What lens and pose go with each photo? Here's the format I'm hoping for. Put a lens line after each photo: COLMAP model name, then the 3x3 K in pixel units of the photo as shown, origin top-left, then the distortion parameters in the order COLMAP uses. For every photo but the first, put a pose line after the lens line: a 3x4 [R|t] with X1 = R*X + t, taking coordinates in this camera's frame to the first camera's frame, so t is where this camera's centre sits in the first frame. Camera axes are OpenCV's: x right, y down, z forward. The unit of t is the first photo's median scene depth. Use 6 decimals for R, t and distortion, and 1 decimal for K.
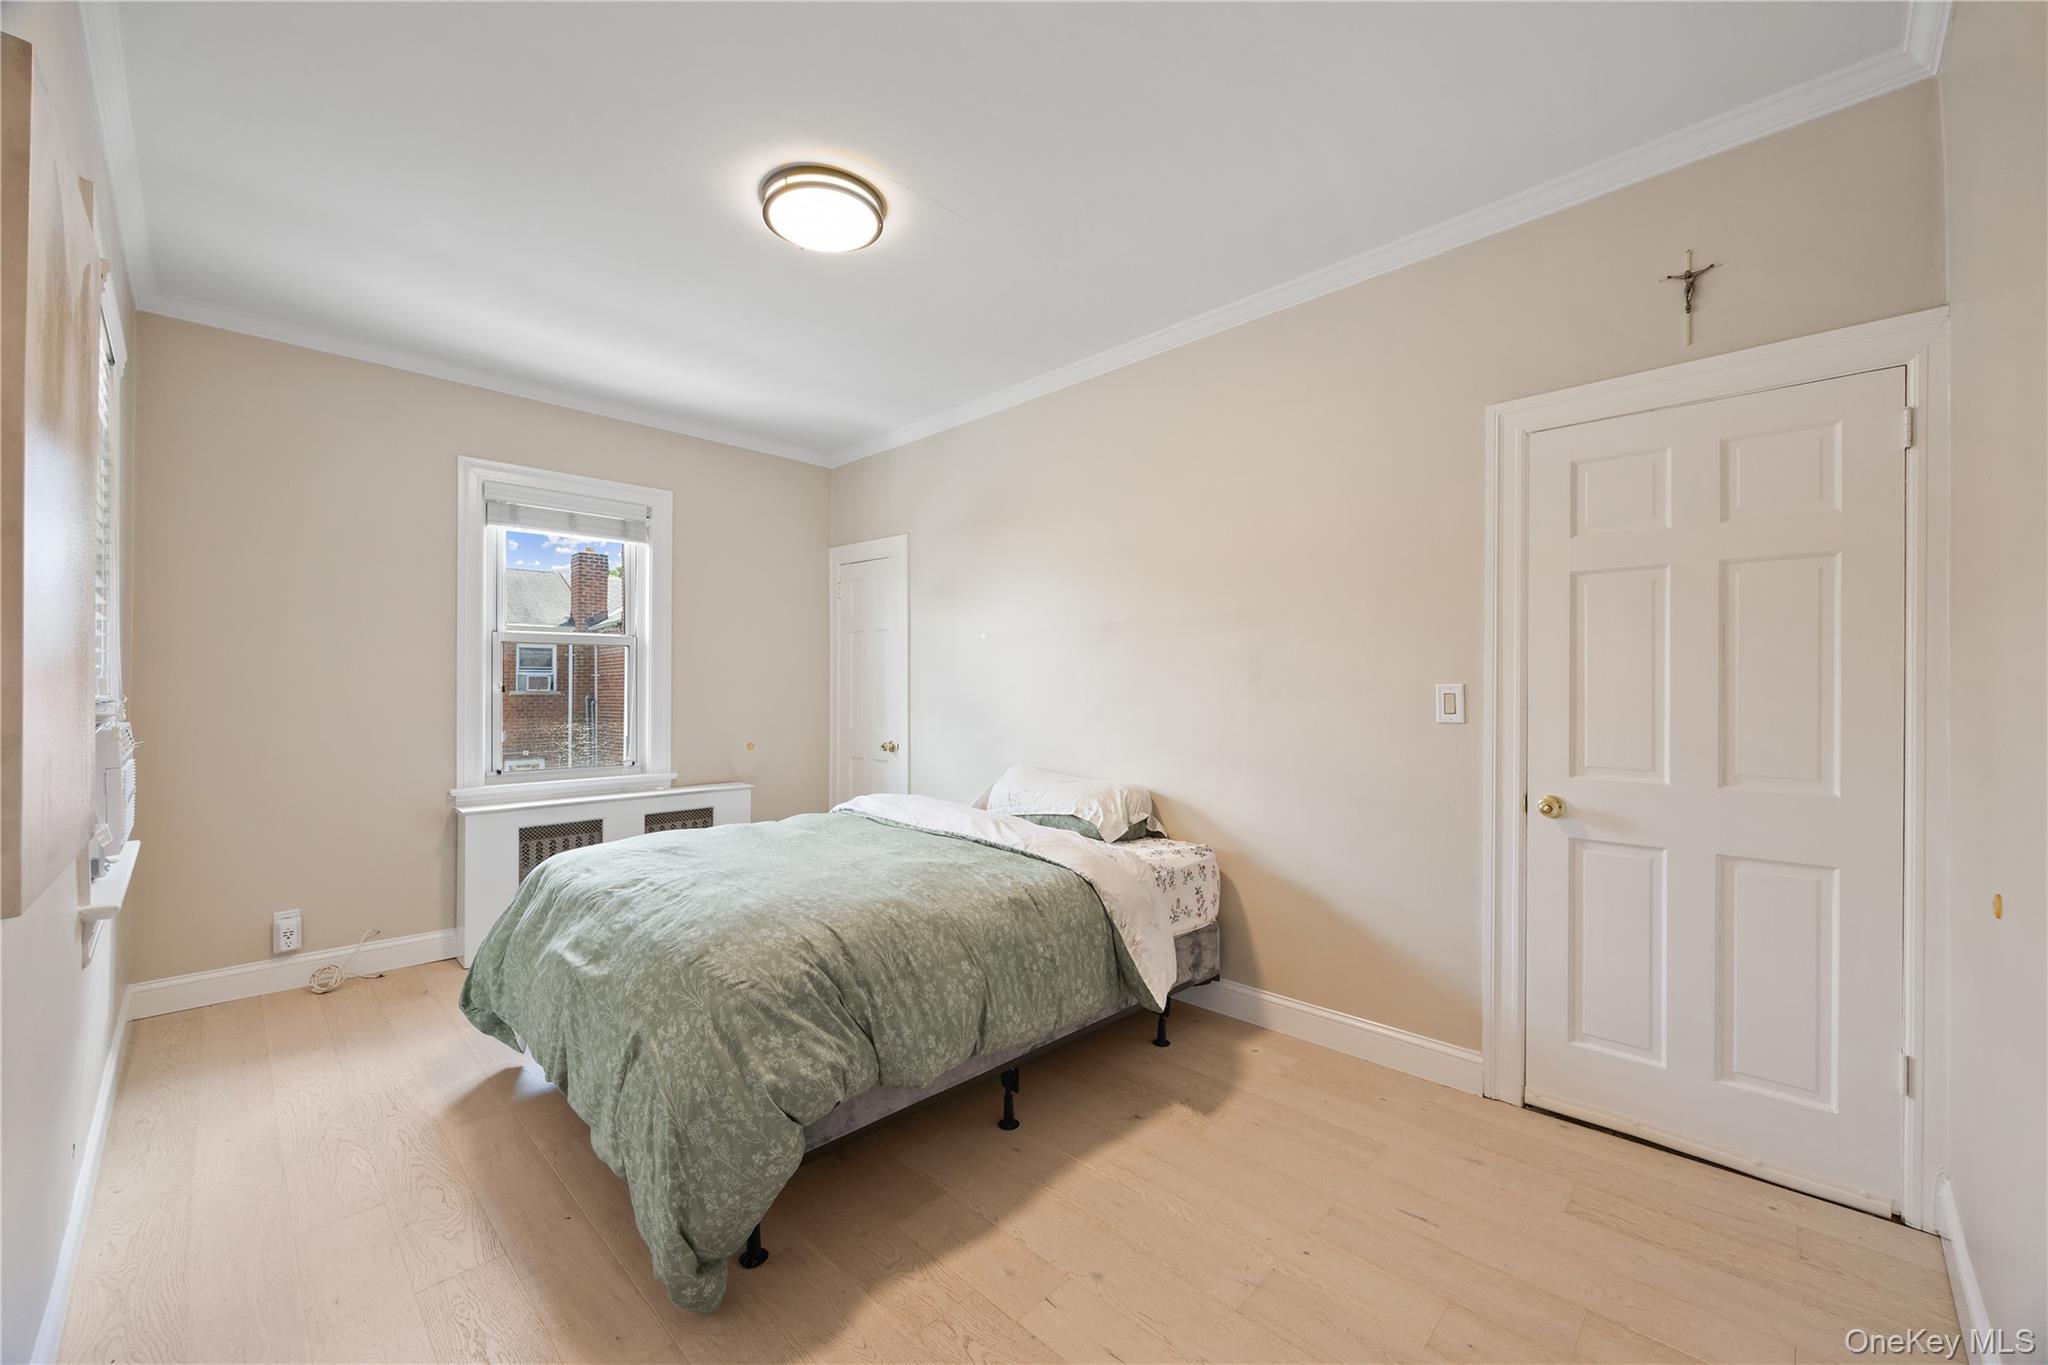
lens RADIAL K [[808.0, 0, 1008.0], [0, 808.0, 684.7], [0, 0, 1]] dist [0.000654, 0.000052]
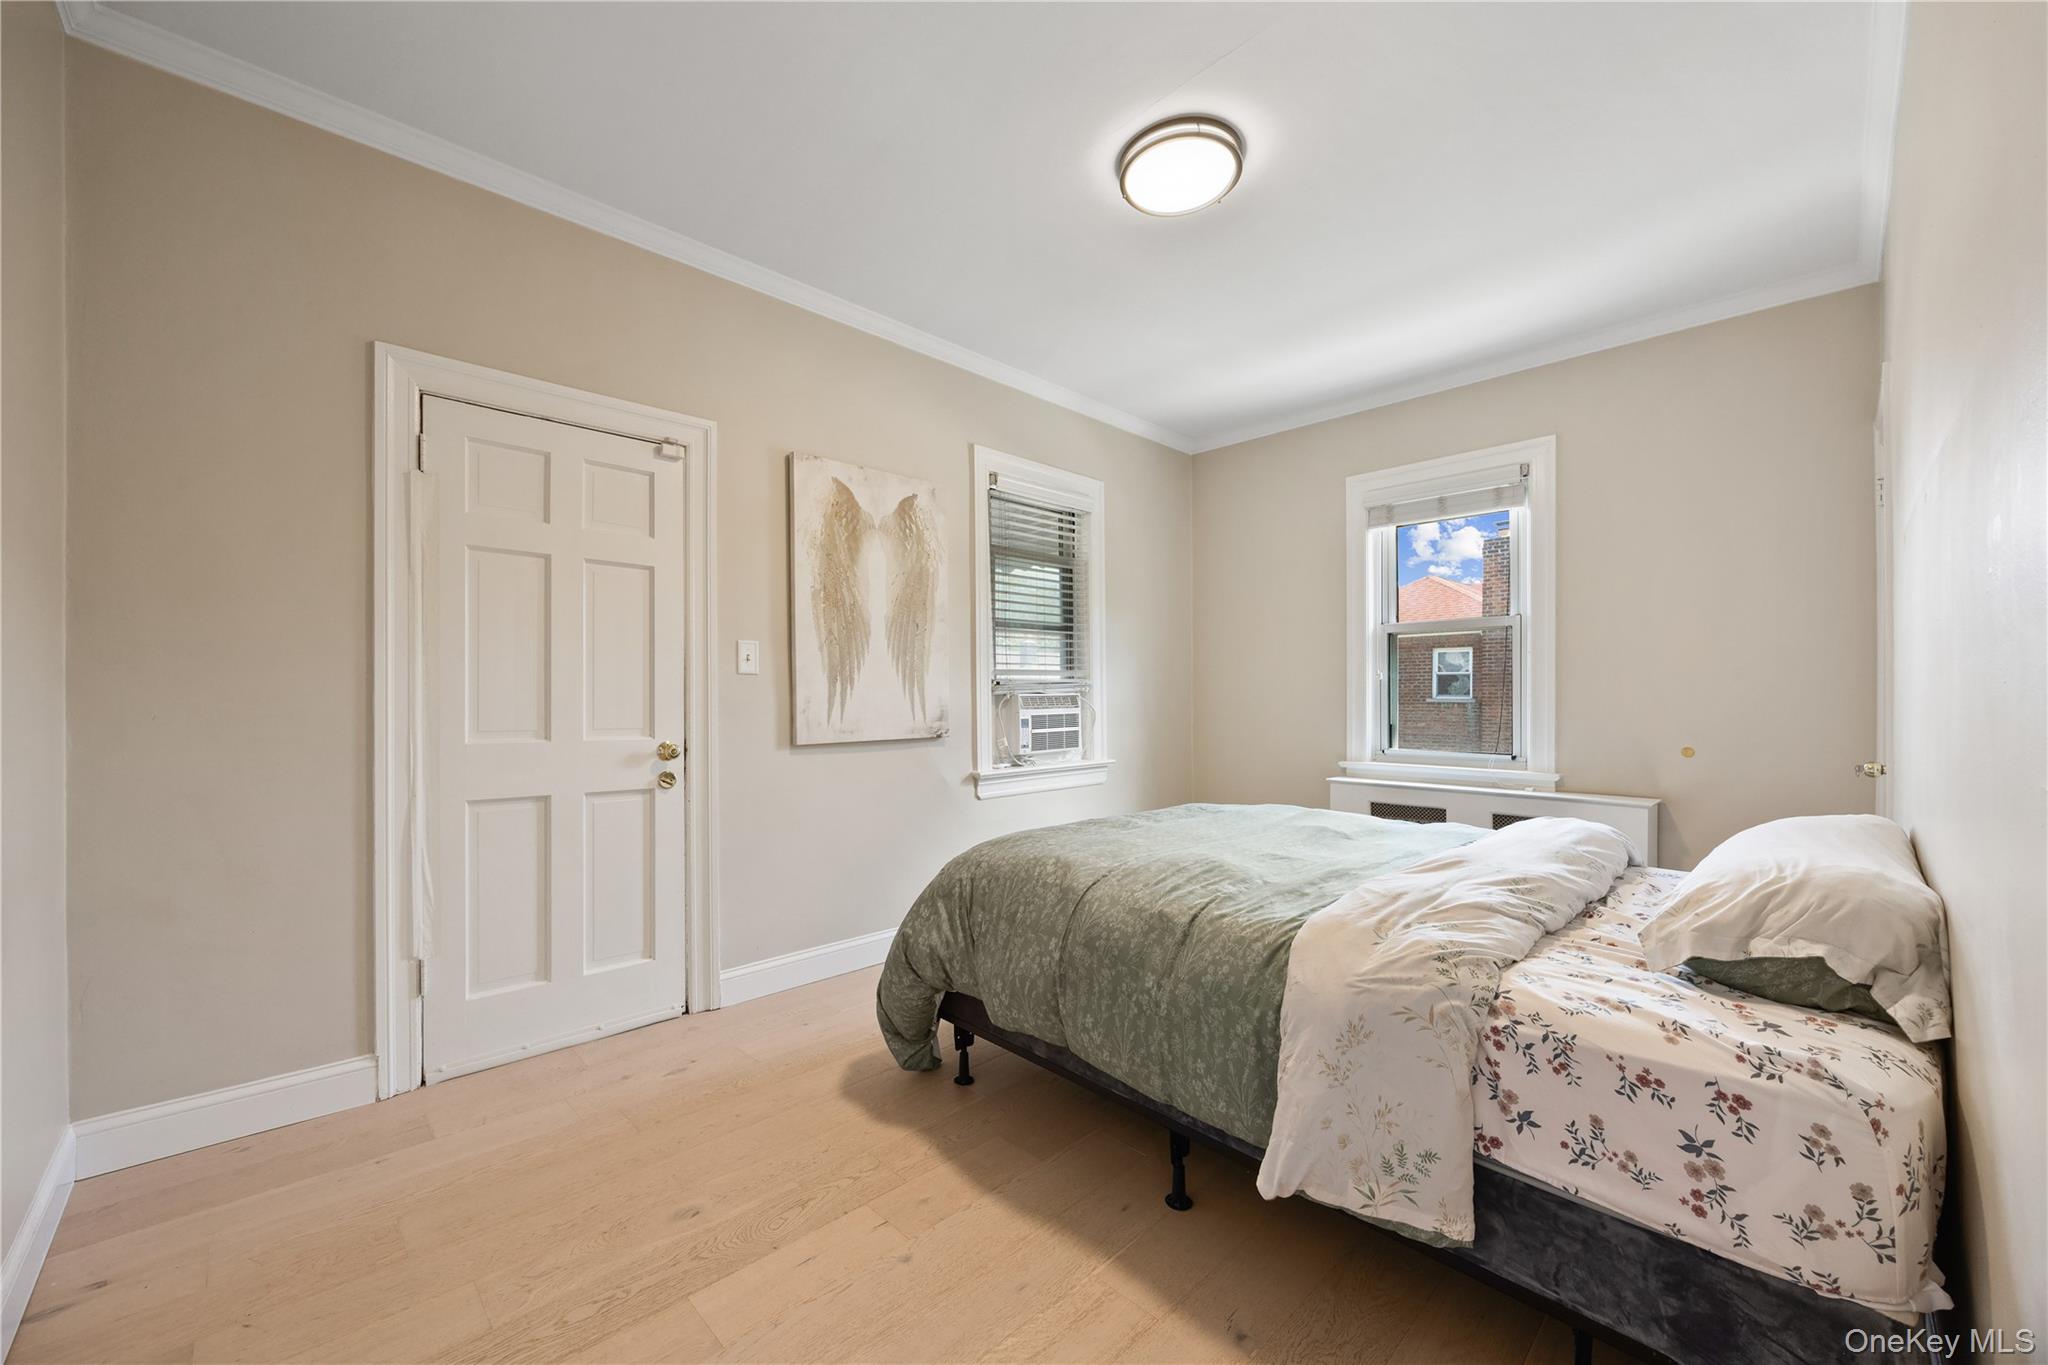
lens RADIAL K [[808.0, 0, 1018.8], [0, 808.0, 692.5], [0, 0, 1]] dist [0.000654, 0.000052]
pose [[-0.043500, -0.009171, -0.999011, 0.641746], [0.008756, 0.999916, -0.009560, 0.042582], [0.999015, -0.009163, -0.043416, 0.708984]]
